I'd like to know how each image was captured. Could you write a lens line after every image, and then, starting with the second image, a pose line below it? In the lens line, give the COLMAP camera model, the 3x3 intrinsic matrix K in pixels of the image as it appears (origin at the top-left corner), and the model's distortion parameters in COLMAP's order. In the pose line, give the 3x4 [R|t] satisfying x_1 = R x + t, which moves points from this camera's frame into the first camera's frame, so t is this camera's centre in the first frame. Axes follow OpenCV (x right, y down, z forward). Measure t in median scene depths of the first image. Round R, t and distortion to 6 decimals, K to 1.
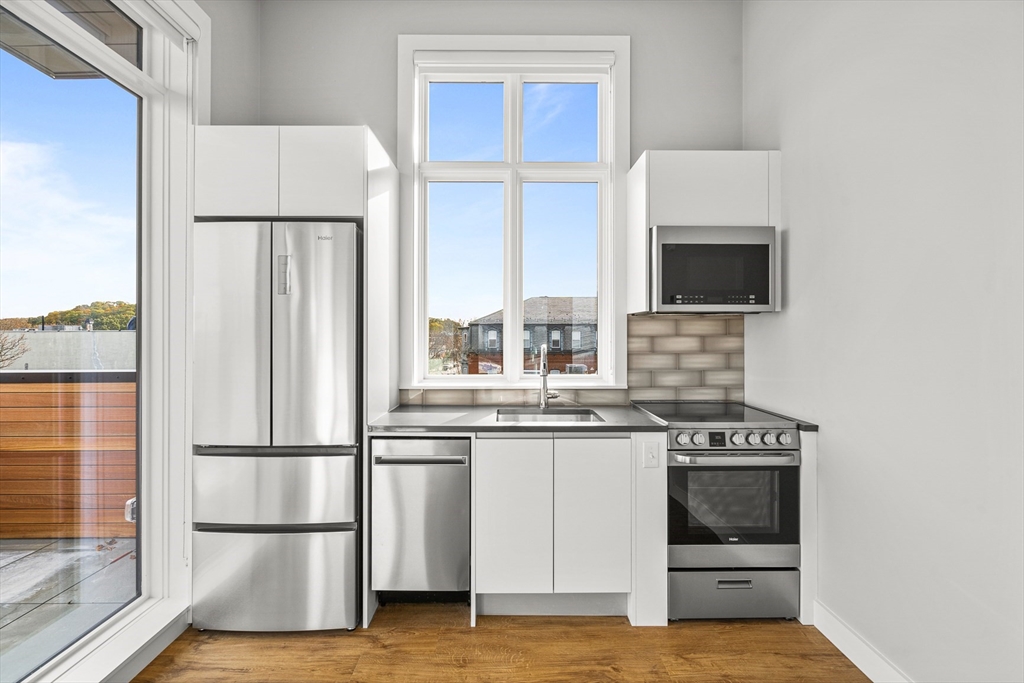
lens RADIAL K [[467.0, 0, 509.6], [0, 467.0, 332.8], [0, 0, 1]] dist [-0.002530, -0.000230]
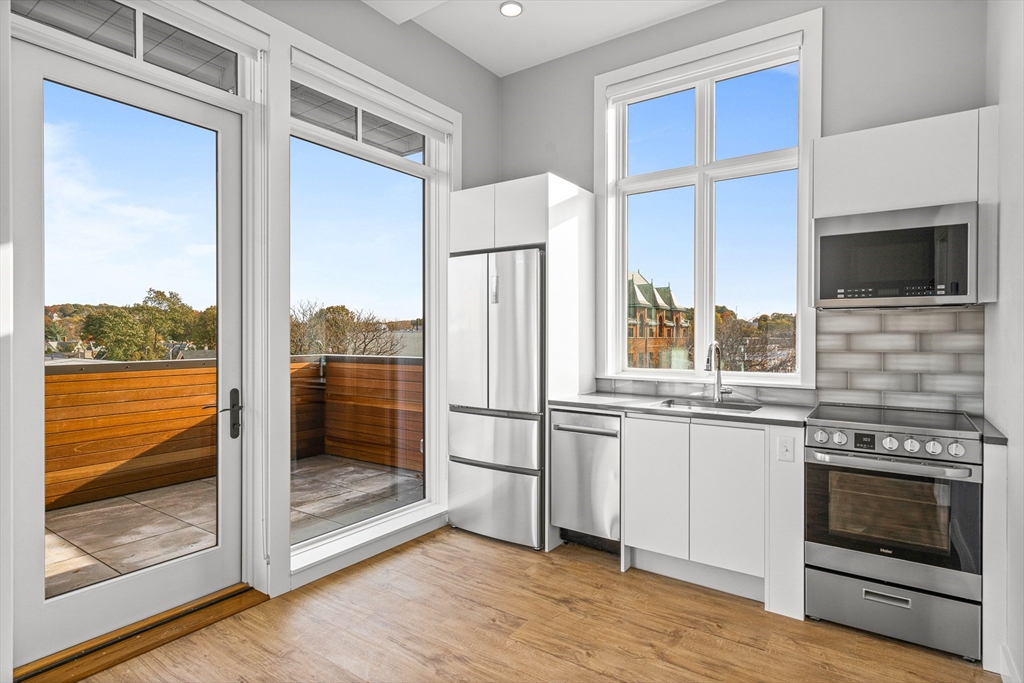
lens RADIAL K [[544.7, 0, 509.4], [0, 544.7, 337.9], [0, 0, 1]] dist [0.003454, 0.000761]
pose [[0.811859, 0.004417, -0.583837, 0.489085], [0.001751, 0.999948, 0.009999, 0.006047], [0.583851, -0.009140, 0.811810, -0.306771]]
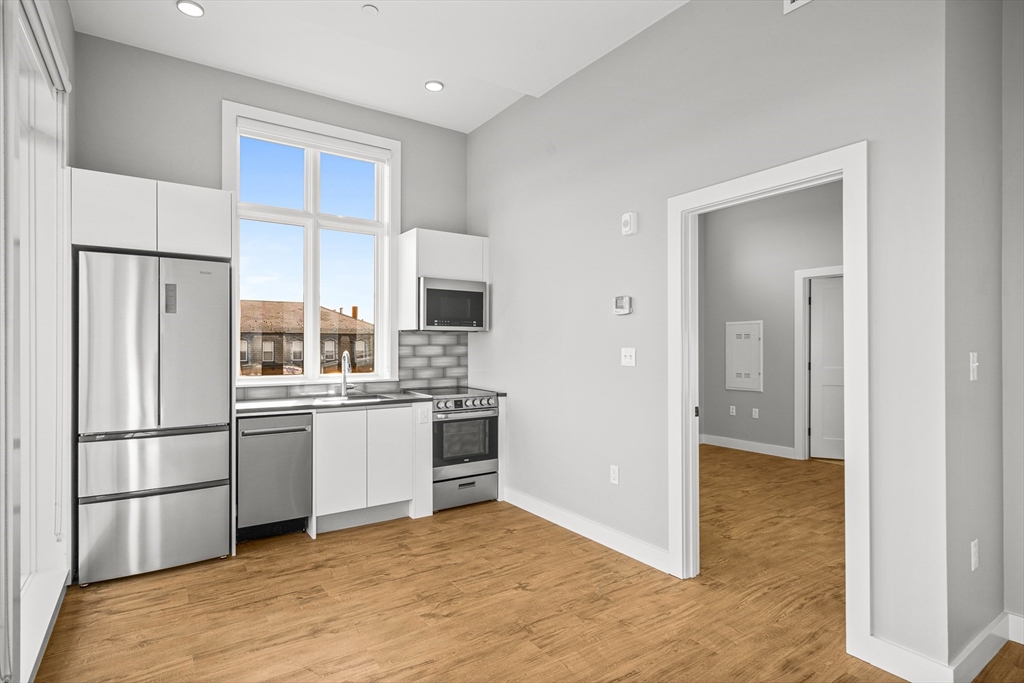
lens RADIAL K [[524.0, 0, 510.6], [0, 524.0, 345.2], [0, 0, 1]] dist [0.001284, 0.000573]
pose [[0.828295, 0.000738, 0.560292, -0.480099], [-0.002821, 0.999992, 0.002854, 0.001367], [-0.560286, -0.003944, 0.828290, -0.715251]]
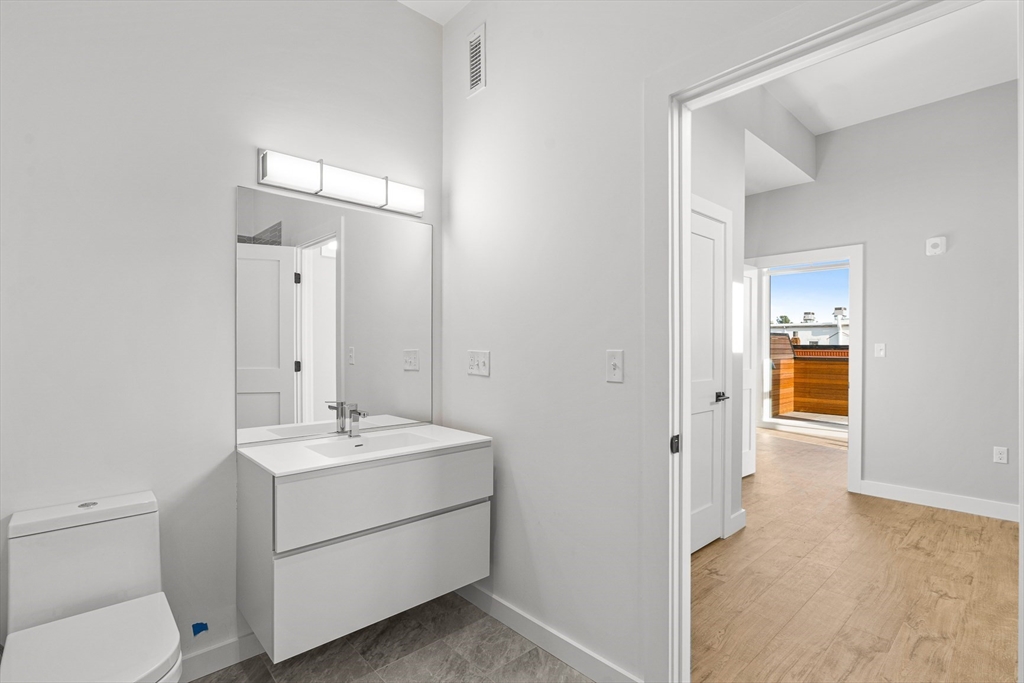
lens RADIAL K [[482.2, 0, 510.1], [0, 482.2, 346.9], [0, 0, 1]] dist [-0.002655, -0.000045]
pose [[-0.740966, -0.000775, -0.671542, 2.991376], [-0.000337, 1.000000, -0.000782, 0.026348], [0.671542, -0.000353, -0.740966, 0.661775]]
